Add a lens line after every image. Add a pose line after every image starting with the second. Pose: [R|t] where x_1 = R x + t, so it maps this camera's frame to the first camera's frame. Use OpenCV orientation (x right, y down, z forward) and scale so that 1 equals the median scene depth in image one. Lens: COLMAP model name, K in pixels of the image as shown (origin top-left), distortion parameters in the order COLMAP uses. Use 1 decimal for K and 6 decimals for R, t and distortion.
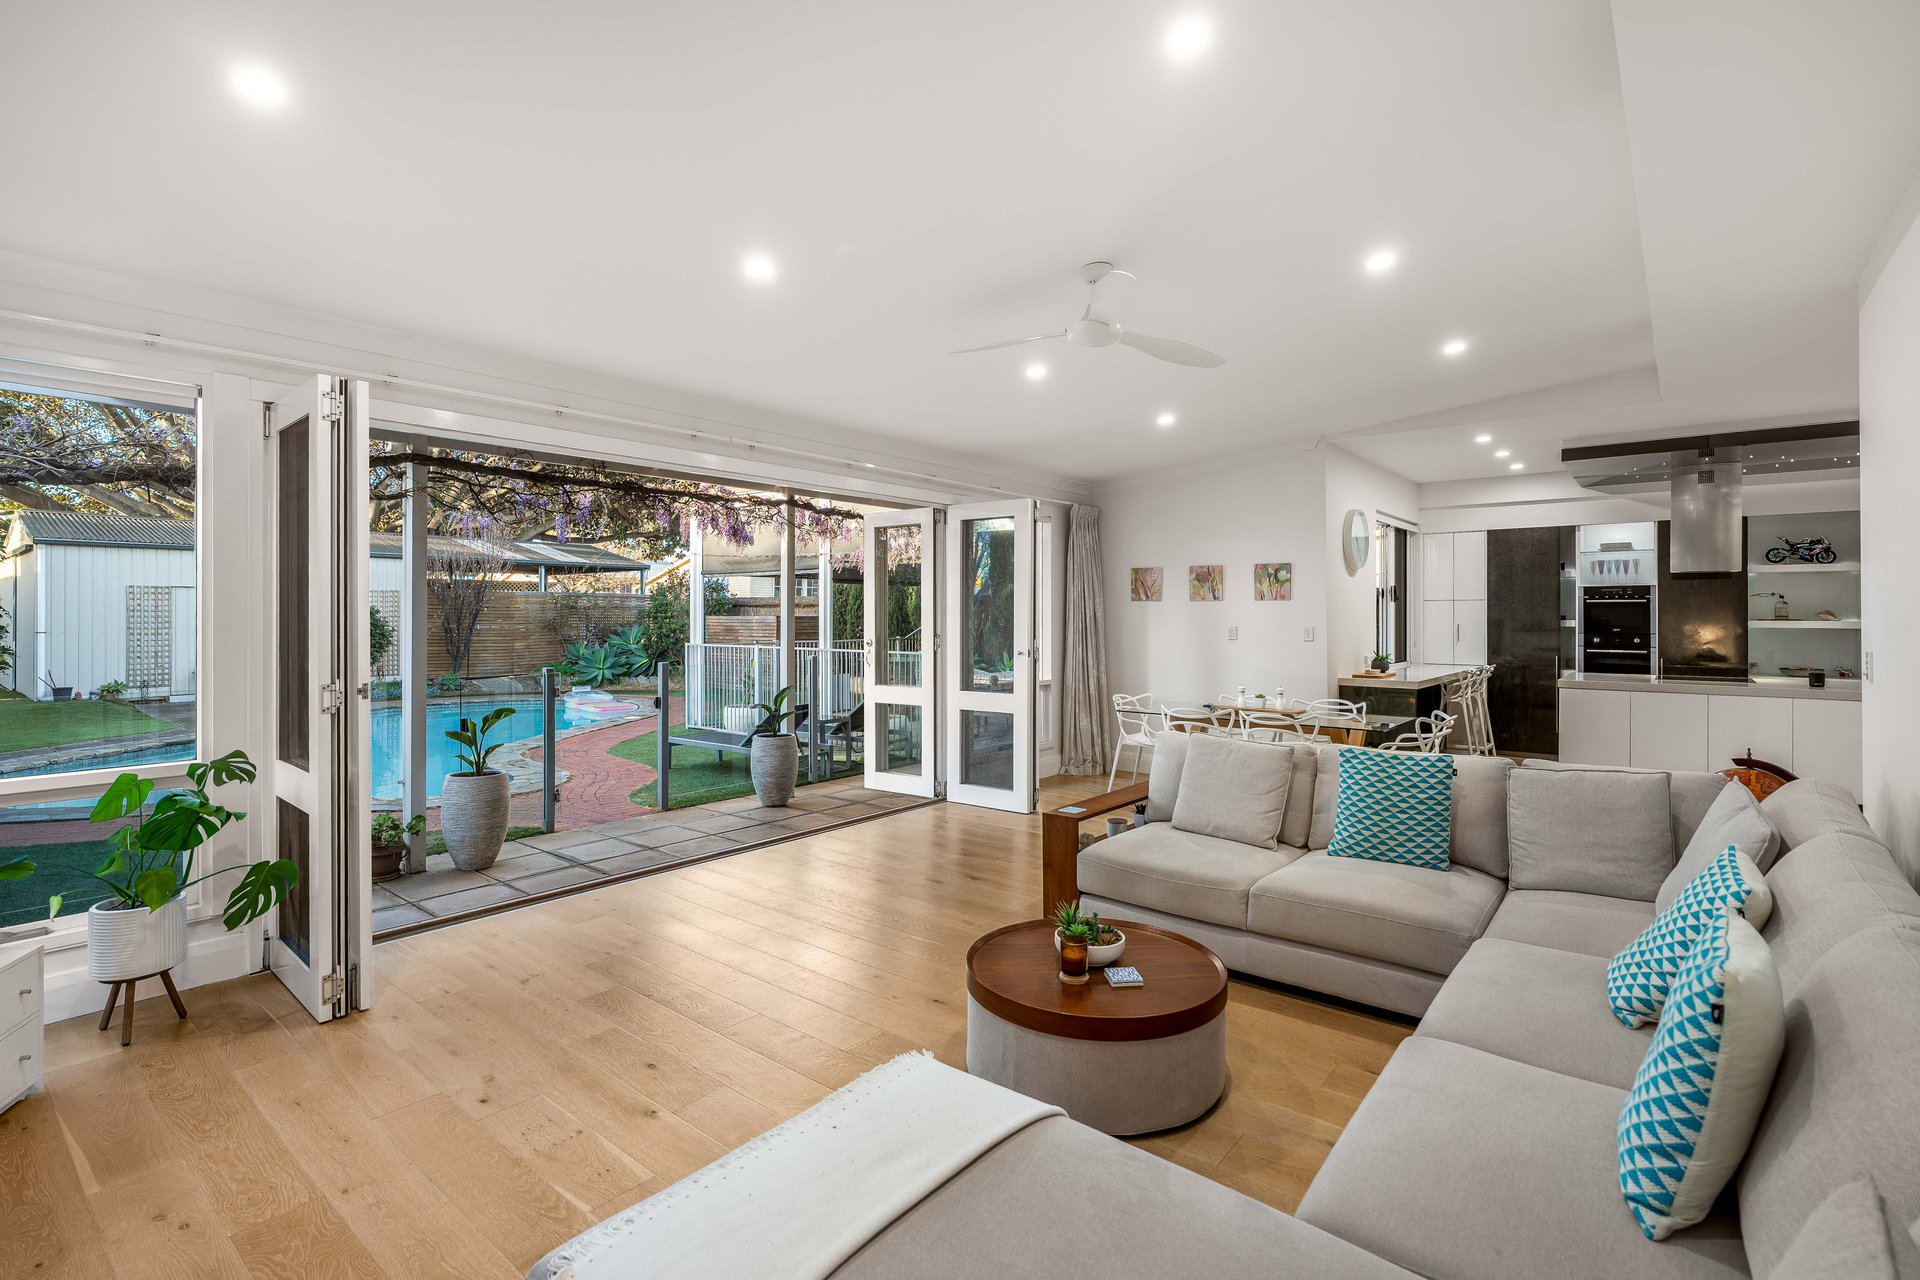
lens RADIAL K [[879.9, 0, 965.6], [0, 879.9, 611.4], [0, 0, 1]] dist [0.001313, 0.000341]
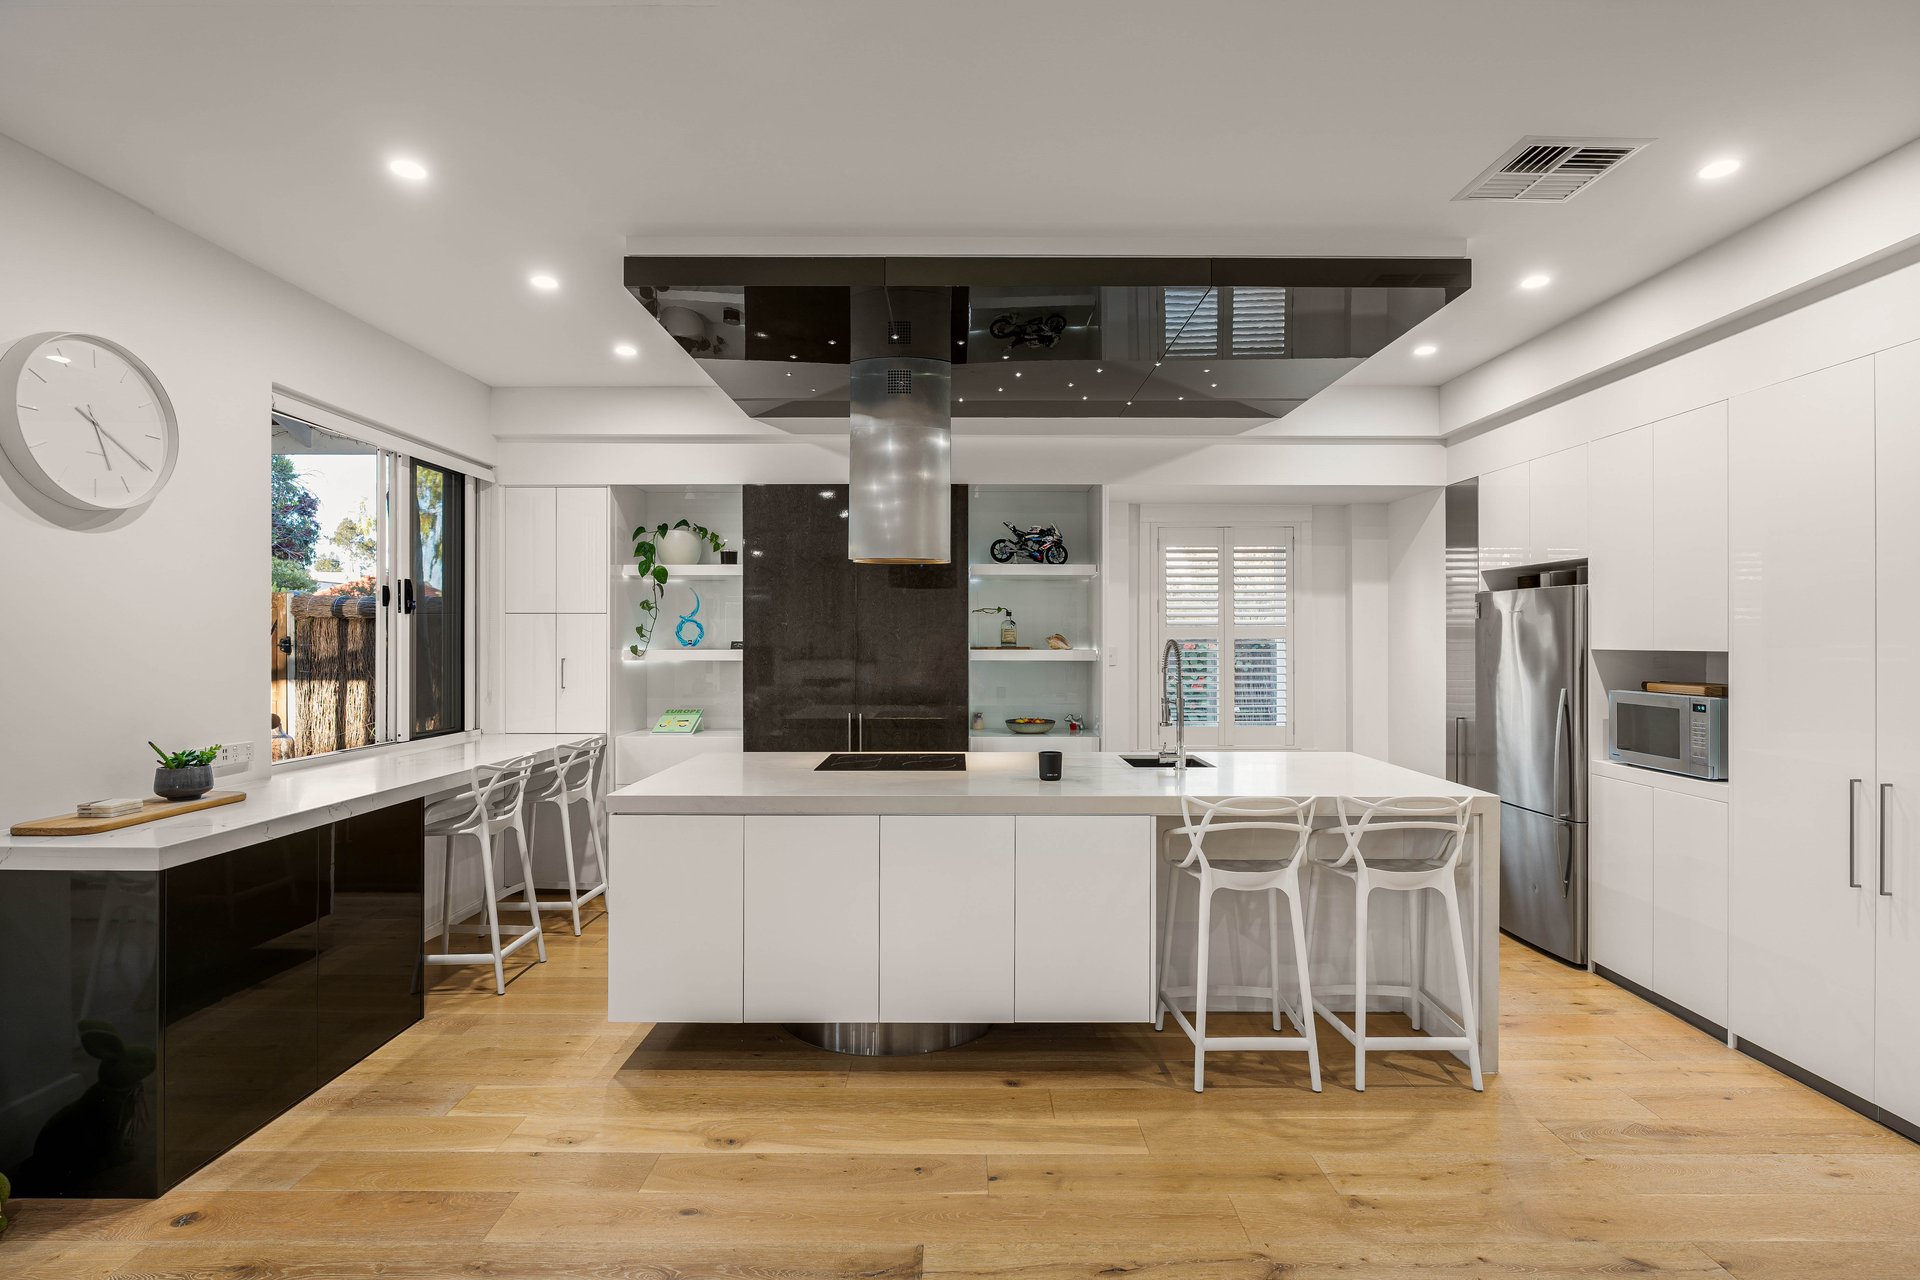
lens RADIAL K [[910.3, 0, 963.9], [0, 910.3, 640.7], [0, 0, 1]] dist [-0.004679, -0.000466]
pose [[0.780067, -0.000383, 0.625696, 0.477069], [-0.001118, 0.999997, 0.002006, 0.002495], [-0.625695, -0.002265, 0.780064, 0.492756]]
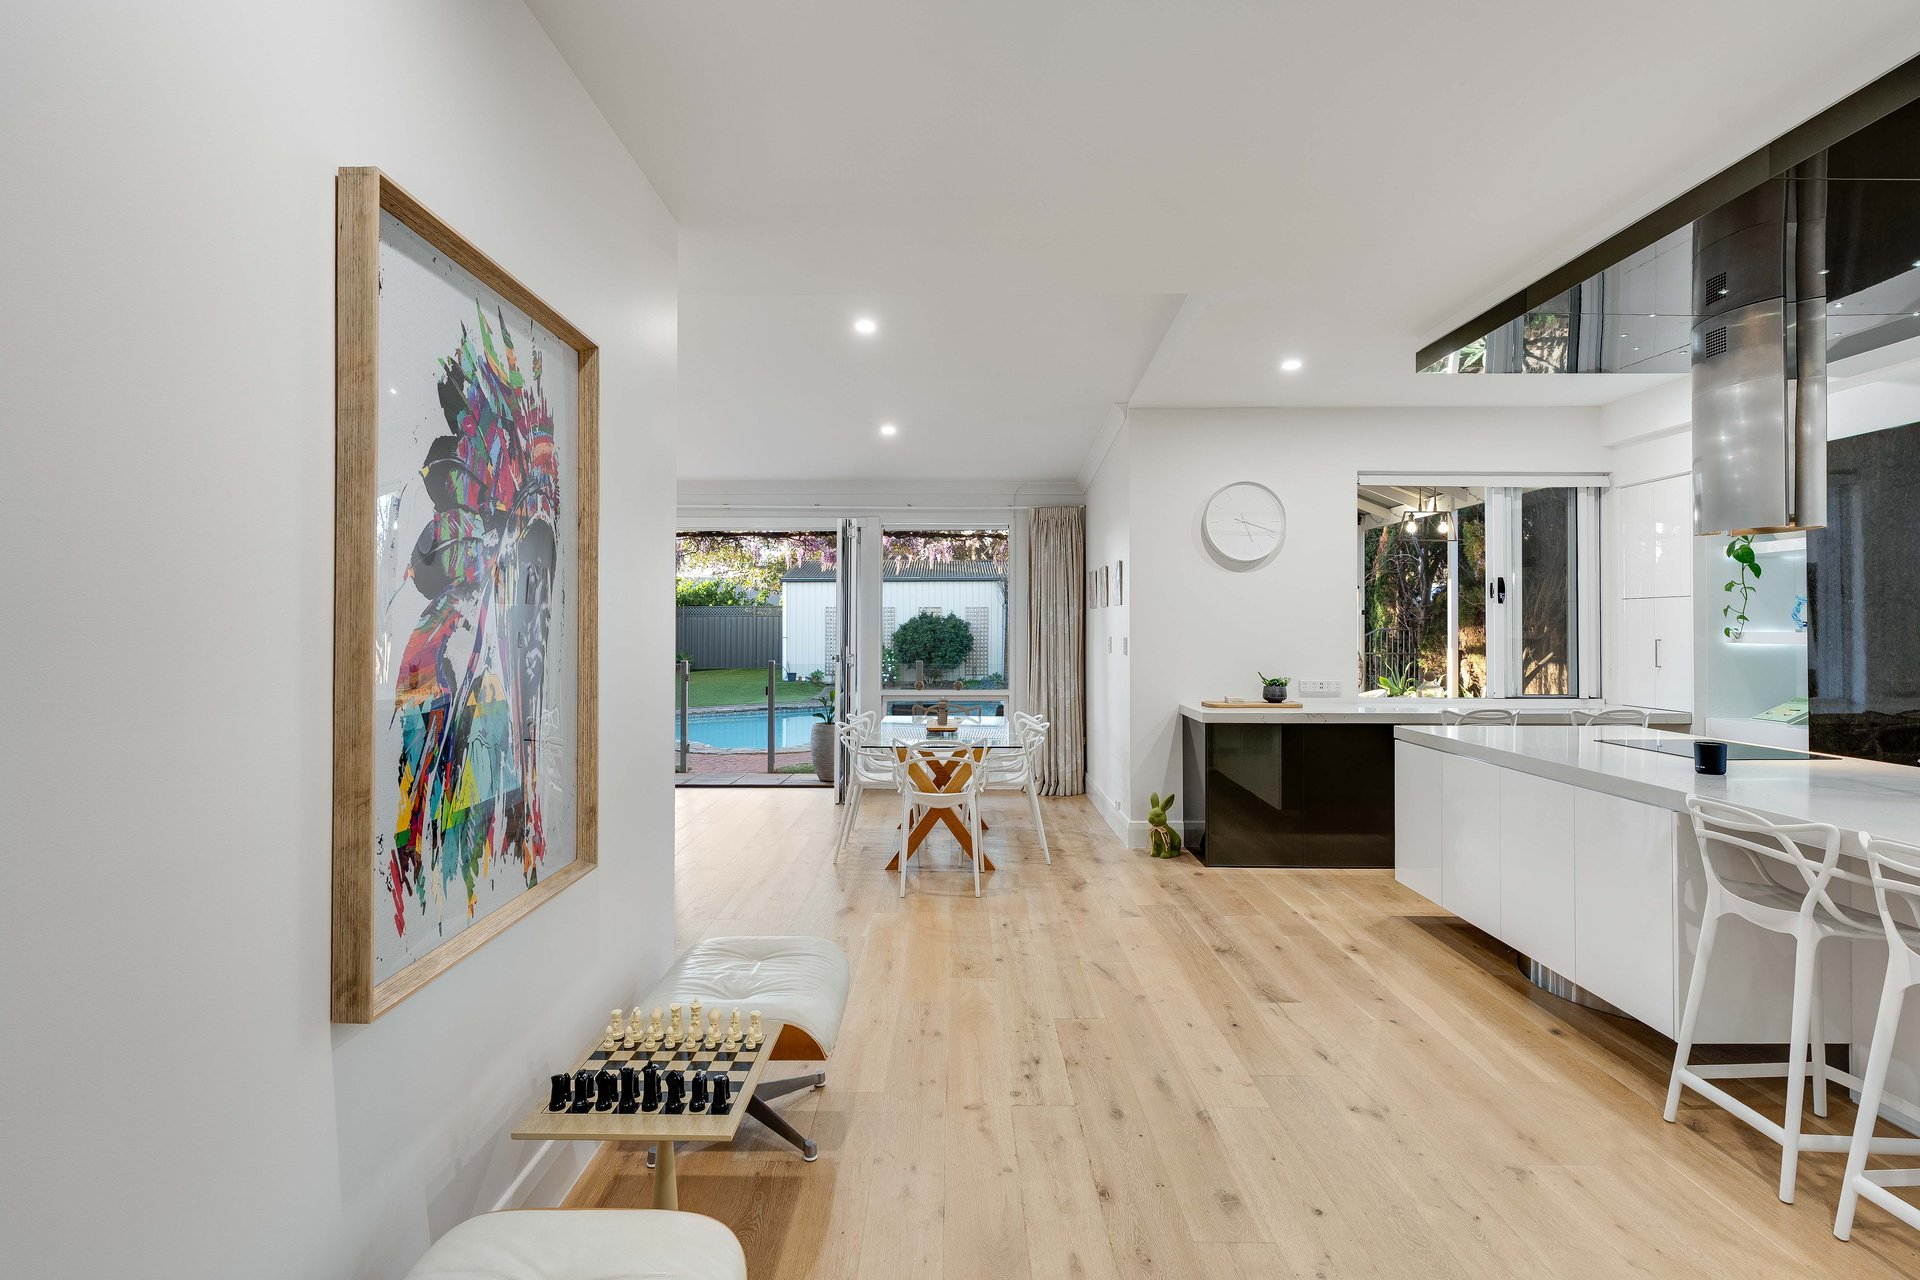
lens RADIAL K [[981.7, 0, 959.7], [0, 981.7, 632.3], [0, 0, 1]] dist [0.002071, 0.000488]
pose [[0.617336, 0.002690, -0.786695, 0.925587], [-0.002739, 0.999995, 0.001269, 0.011293], [0.786695, 0.001371, 0.617340, 0.291330]]
